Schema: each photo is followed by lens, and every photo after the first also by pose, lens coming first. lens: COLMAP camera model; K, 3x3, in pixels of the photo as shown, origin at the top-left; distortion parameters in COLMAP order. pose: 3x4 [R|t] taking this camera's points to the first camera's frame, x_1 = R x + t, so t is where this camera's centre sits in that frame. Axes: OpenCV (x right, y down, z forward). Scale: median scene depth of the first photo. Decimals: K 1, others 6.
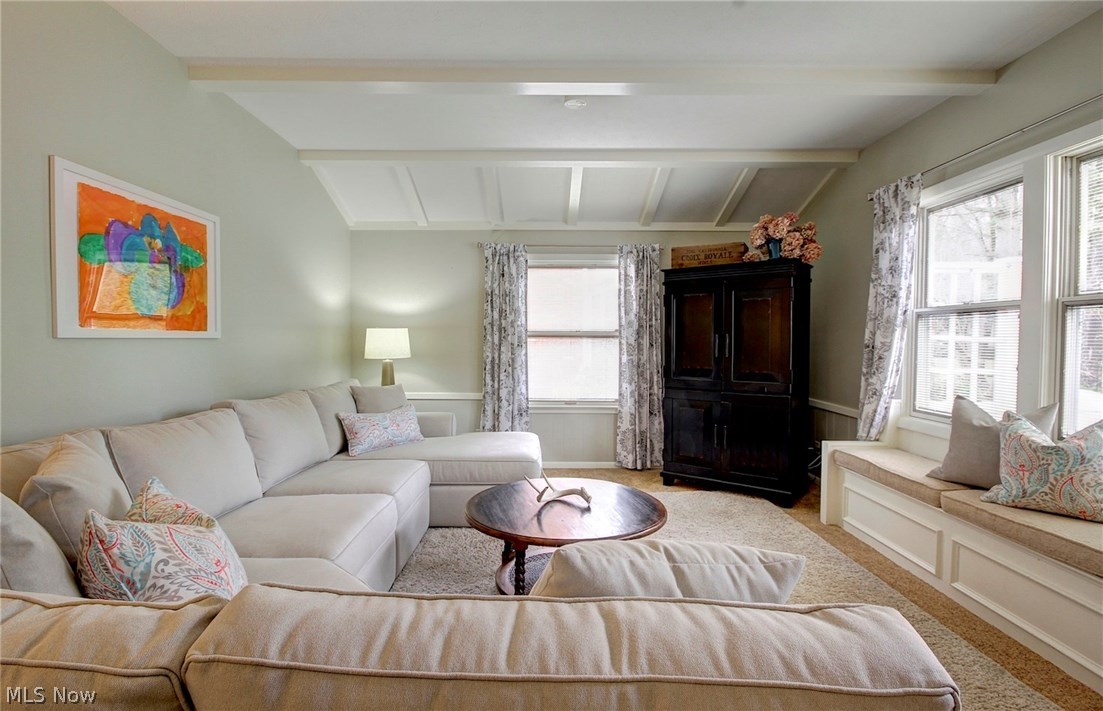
lens RADIAL K [[495.7, 0, 551.5], [0, 495.7, 355.5], [0, 0, 1]] dist [0.000951, 0.000087]
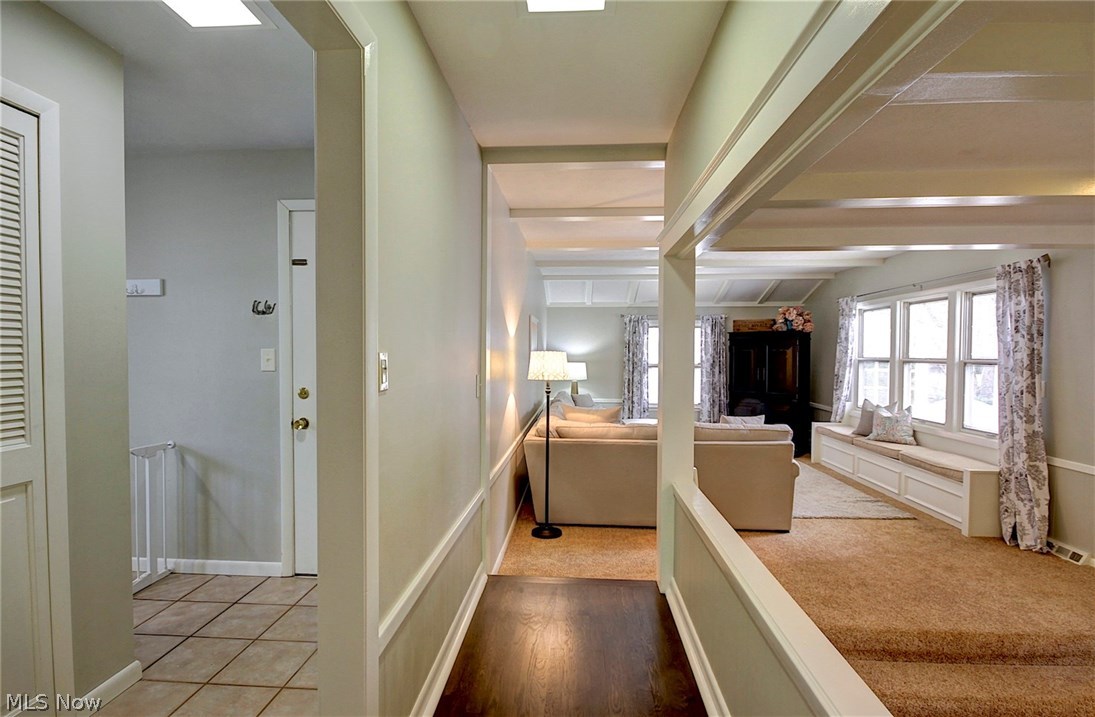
lens RADIAL K [[508.0, 0, 546.7], [0, 508.0, 365.5], [0, 0, 1]] dist [-0.003702, -0.000085]
pose [[0.997592, 0.001749, -0.069337, -0.327325], [-0.002069, 0.999988, -0.004534, -0.040172], [0.069328, 0.004667, 0.997583, -0.954637]]
